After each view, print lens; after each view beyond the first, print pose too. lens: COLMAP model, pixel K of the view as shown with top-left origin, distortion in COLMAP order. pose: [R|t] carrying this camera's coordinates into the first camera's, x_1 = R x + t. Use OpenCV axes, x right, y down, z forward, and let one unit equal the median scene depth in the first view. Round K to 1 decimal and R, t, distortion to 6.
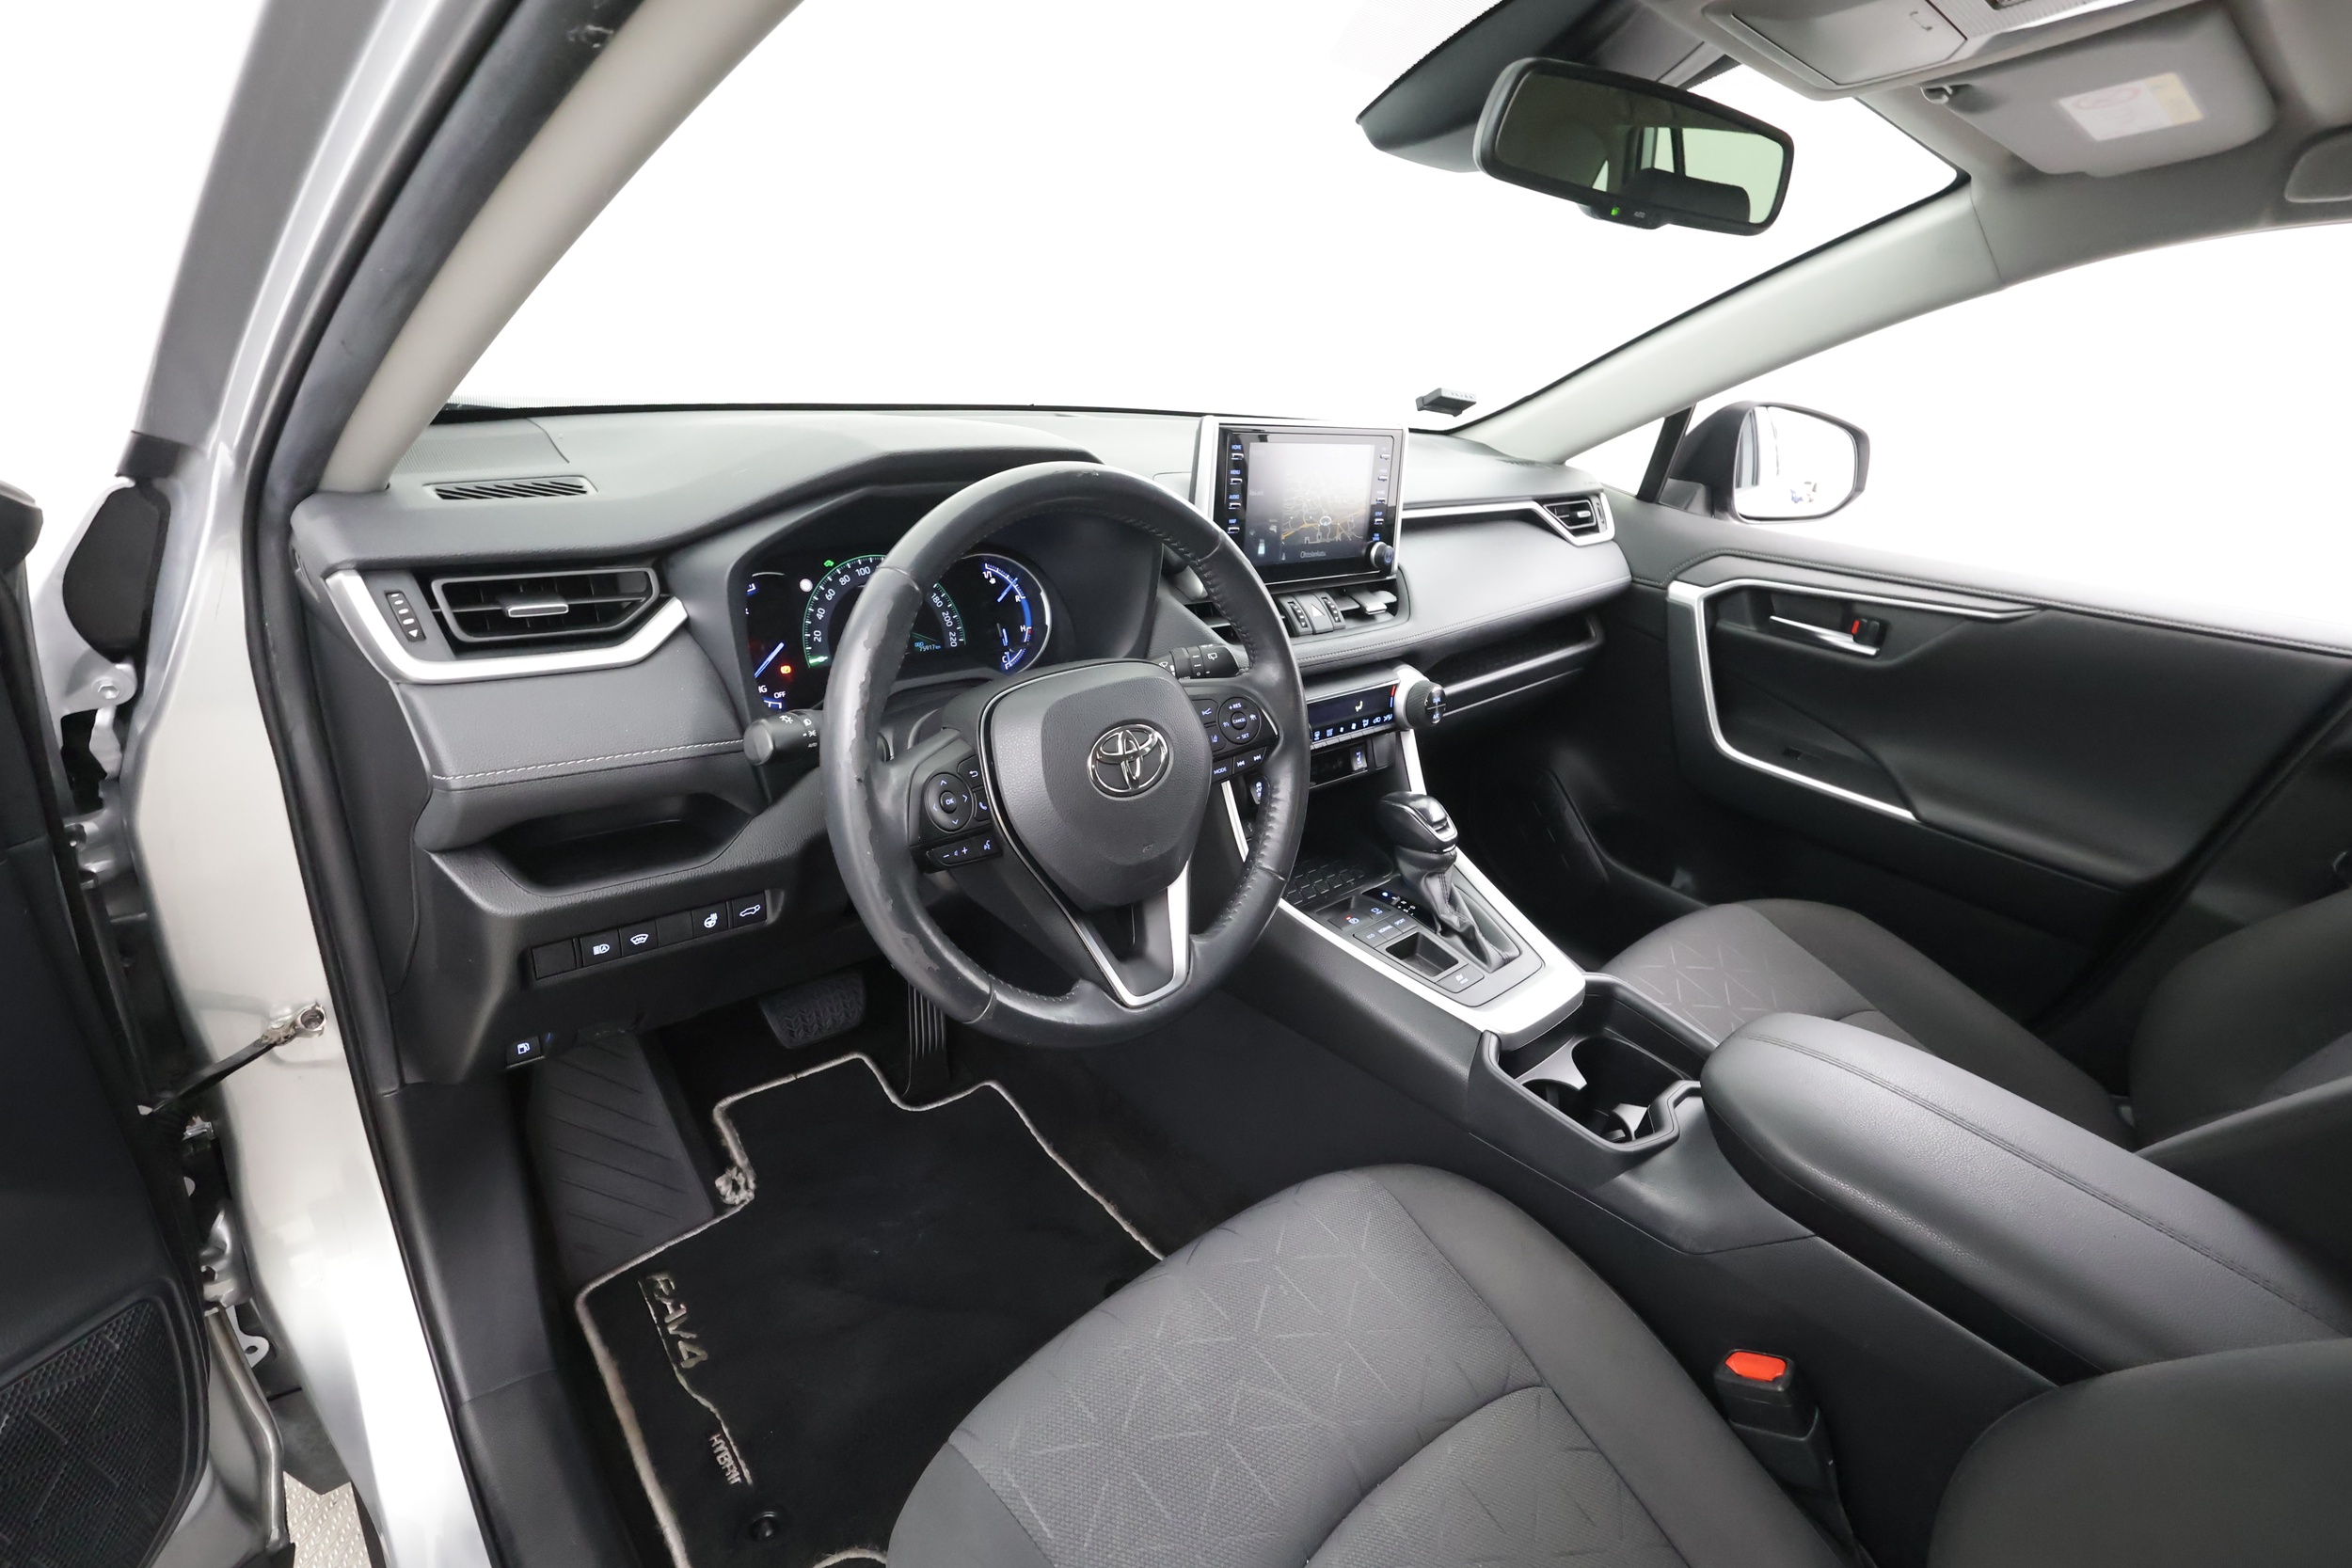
lens RADIAL K [[1085.9, 0, 1176.0], [0, 1085.9, 784.0], [0, 0, 1]] dist [-0.001831, -0.000647]
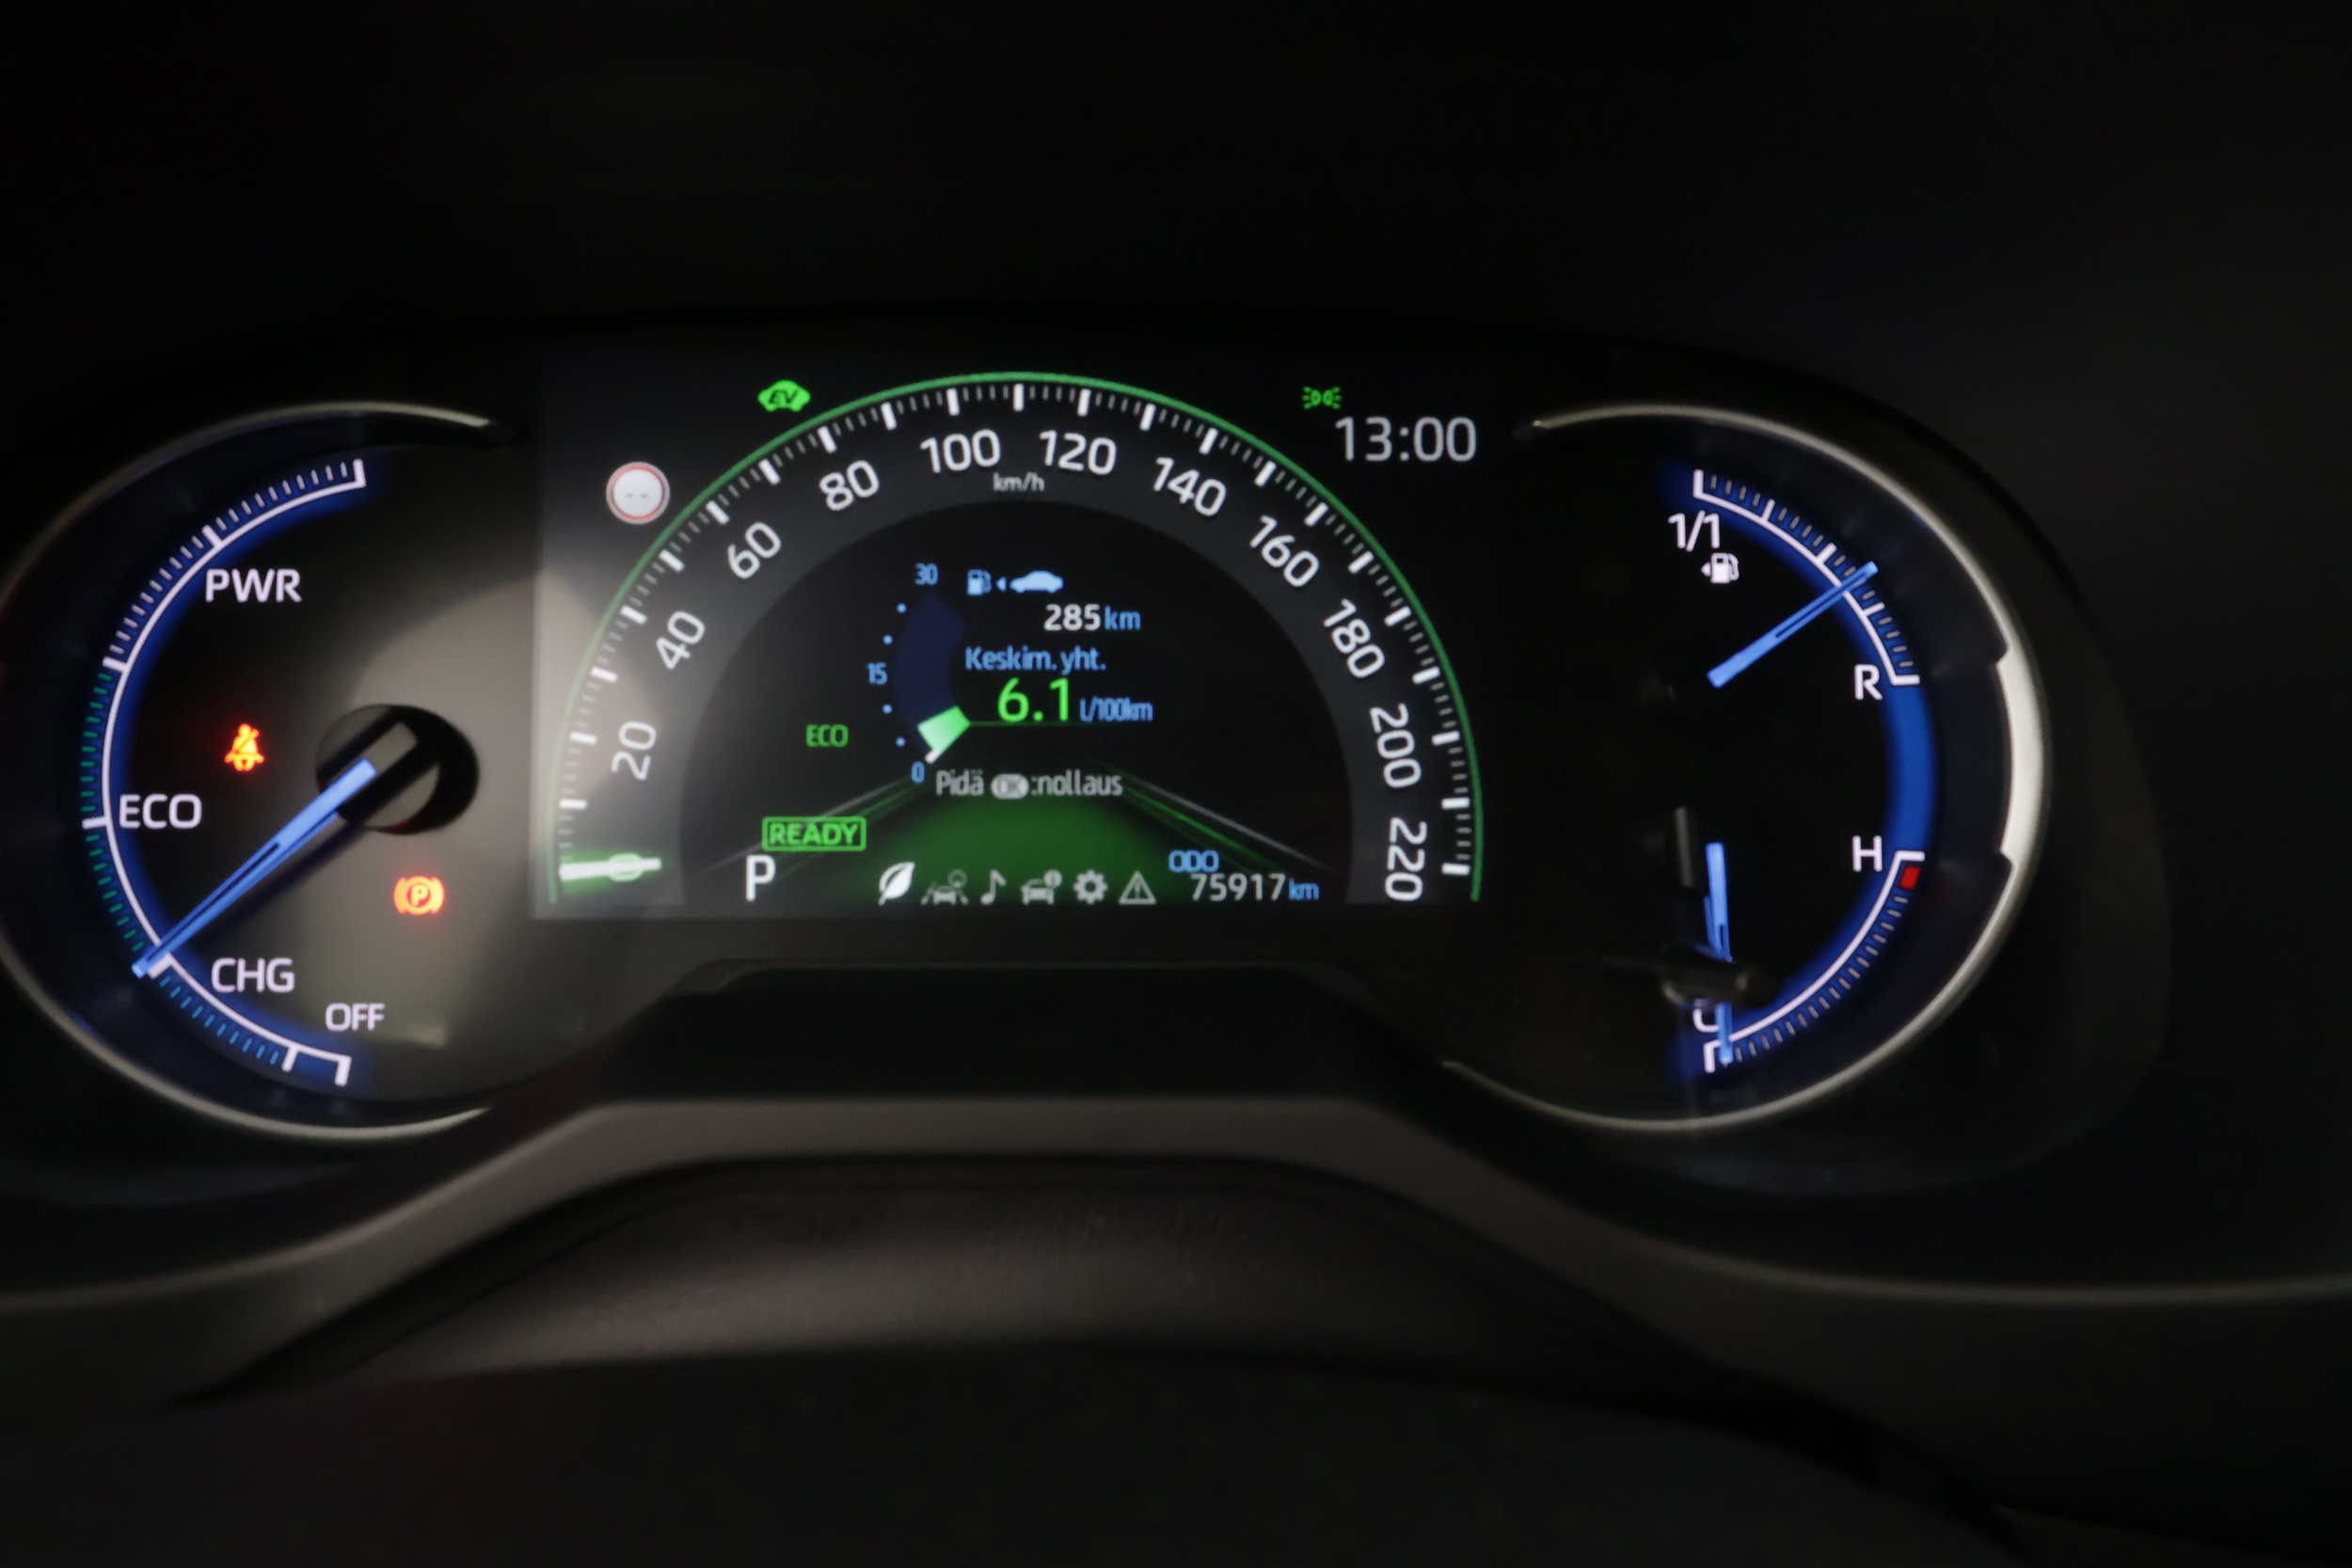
lens RADIAL K [[1941.6, 0, 1176.0], [0, 1941.6, 784.0], [0, 0, 1]] dist [0.007894, 0.002227]
pose [[0.746119, 0.135799, -0.651816, -0.023731], [-0.207753, 0.977585, -0.034141, -0.122342], [0.632570, 0.160889, 0.757608, 0.703841]]
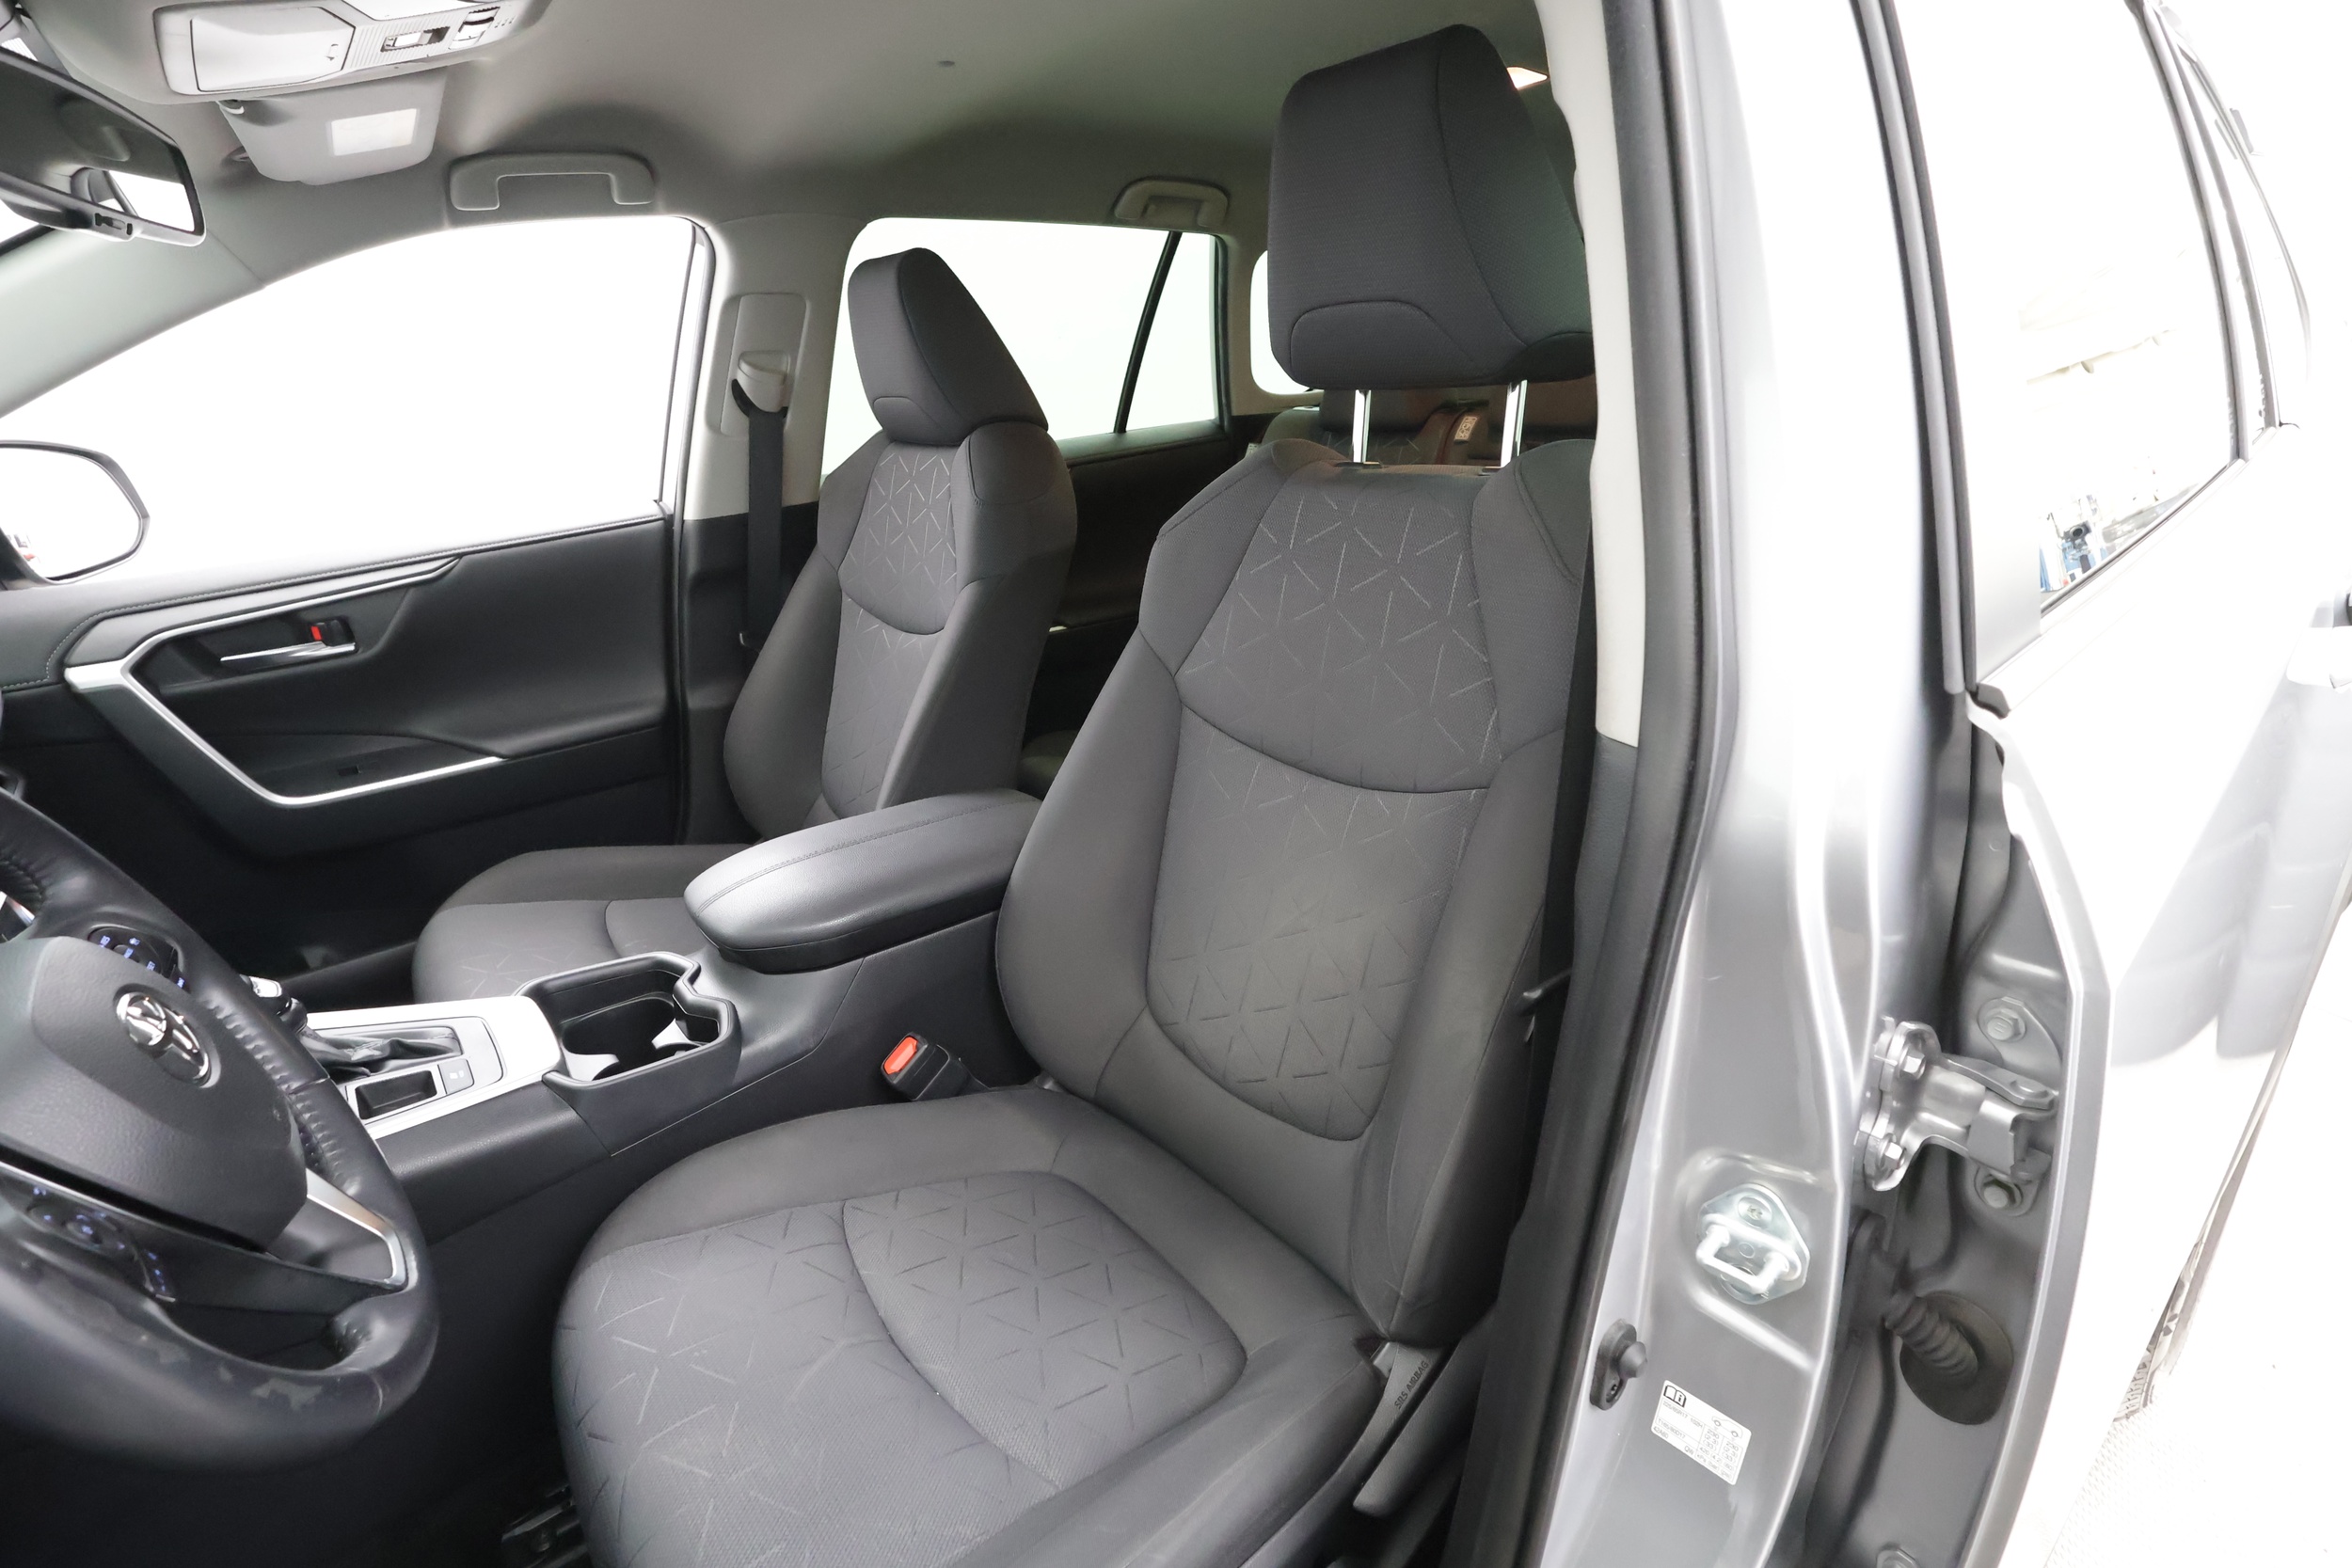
lens RADIAL K [[1085.9, 0, 1176.0], [0, 1085.9, 784.0], [0, 0, 1]] dist [-0.001831, -0.000647]
pose [[0.056213, -0.459170, 0.886568, -0.367254], [0.452320, 0.803332, 0.387381, -0.086460], [-0.890082, 0.379237, 0.252850, 0.146629]]
